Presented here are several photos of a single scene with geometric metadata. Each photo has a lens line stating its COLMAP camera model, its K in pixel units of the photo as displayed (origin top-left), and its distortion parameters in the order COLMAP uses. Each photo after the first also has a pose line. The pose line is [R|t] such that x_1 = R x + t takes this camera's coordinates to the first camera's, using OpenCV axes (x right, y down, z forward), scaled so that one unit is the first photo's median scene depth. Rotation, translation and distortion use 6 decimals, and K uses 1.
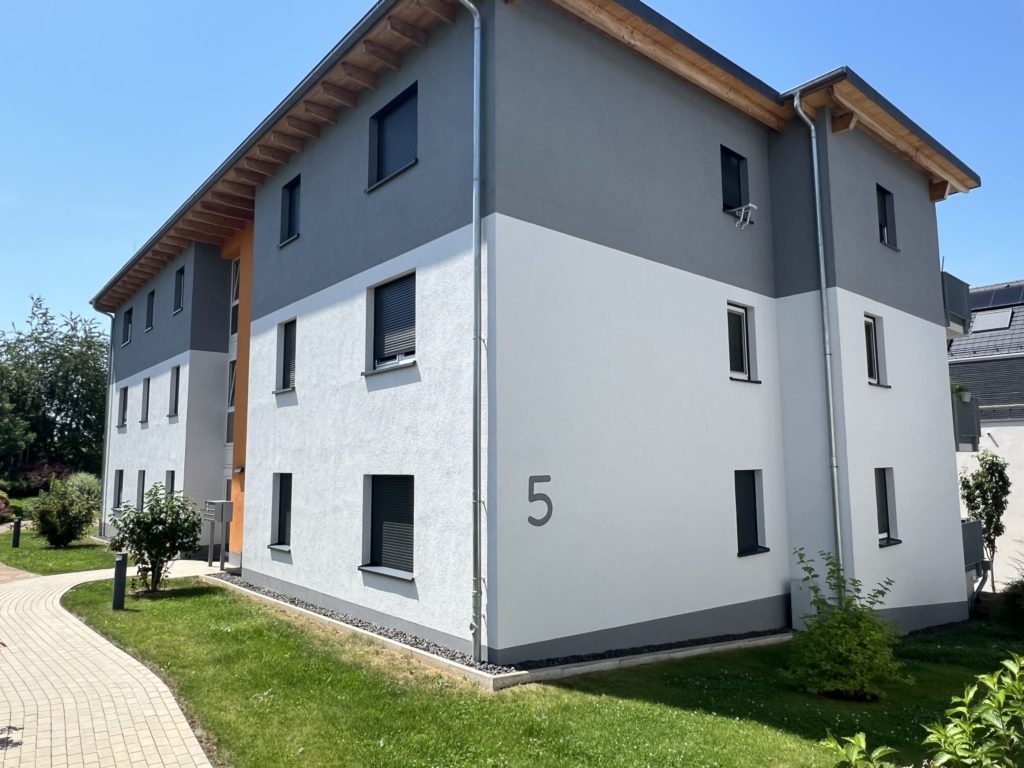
lens RADIAL K [[708.5, 0, 512.0], [0, 708.5, 384.0], [0, 0, 1]] dist [0.004584, -0.058394]
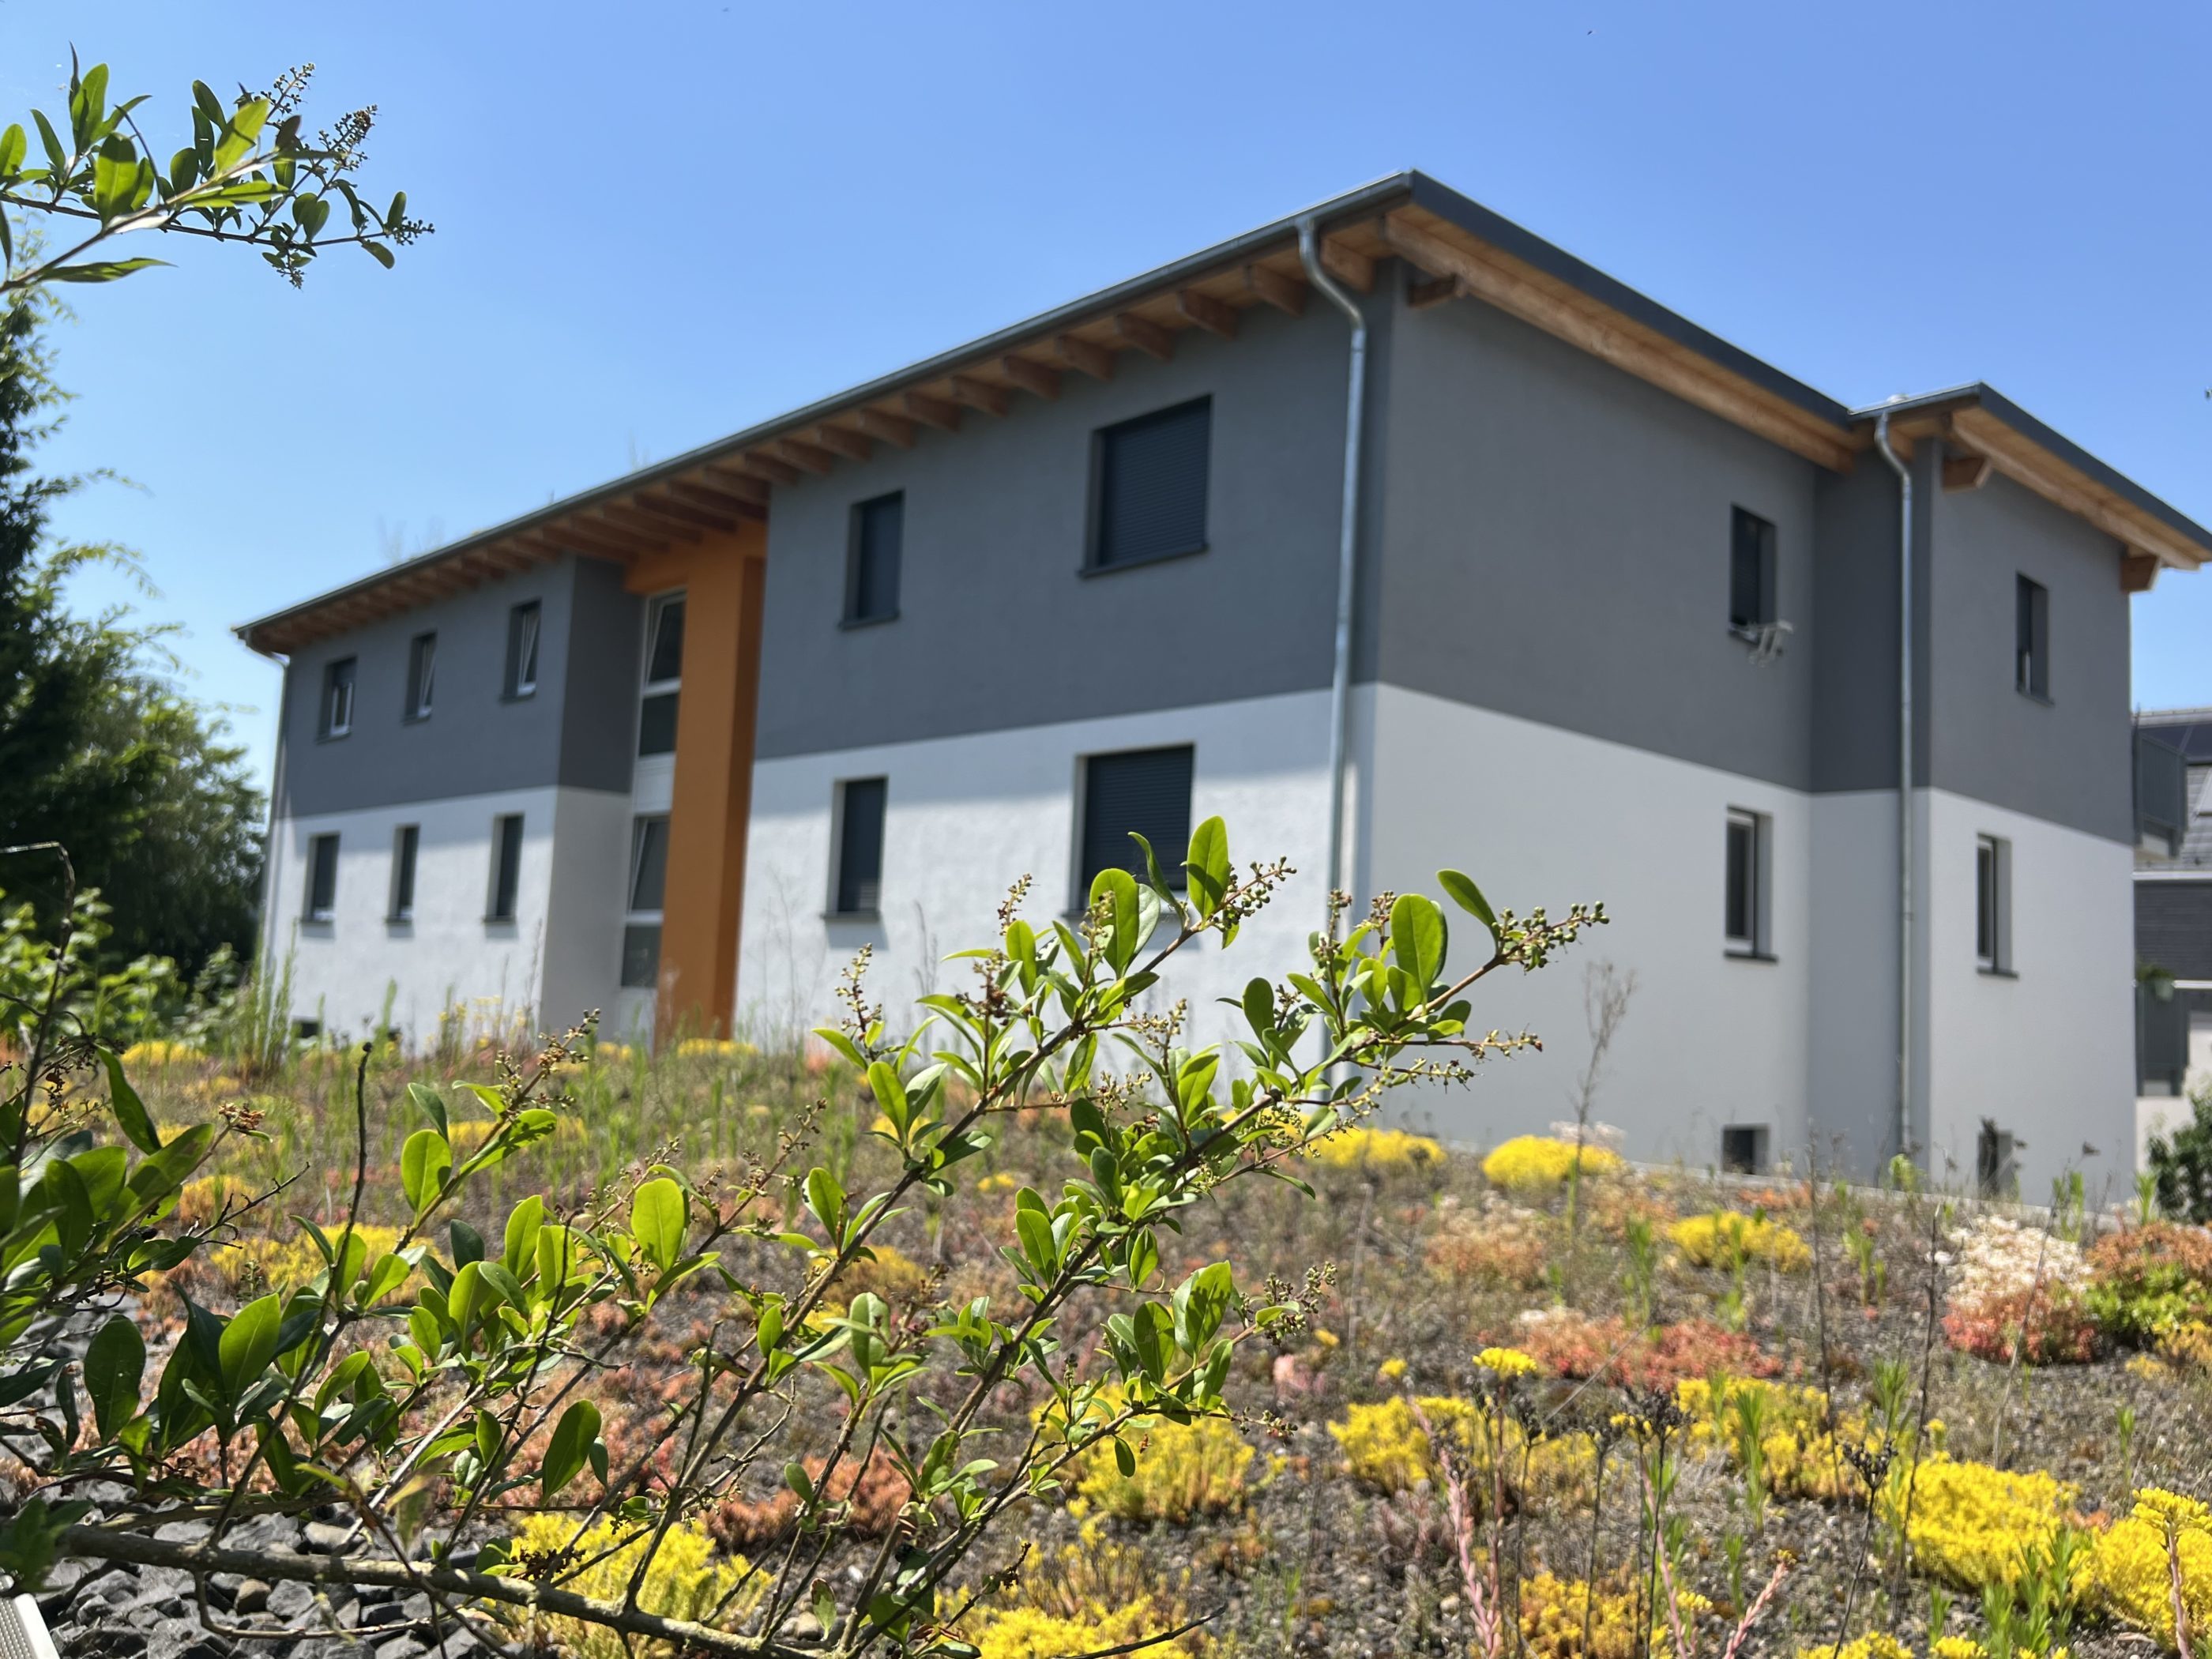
lens RADIAL K [[1813.6, 0, 1106.0], [0, 1813.6, 829.5], [0, 0, 1]] dist [0.031437, -0.132269]
pose [[0.997563, 0.062192, 0.031634, -0.190411], [-0.062522, 0.997998, 0.009555, -0.080031], [-0.030977, -0.011510, 0.999454, -0.324218]]
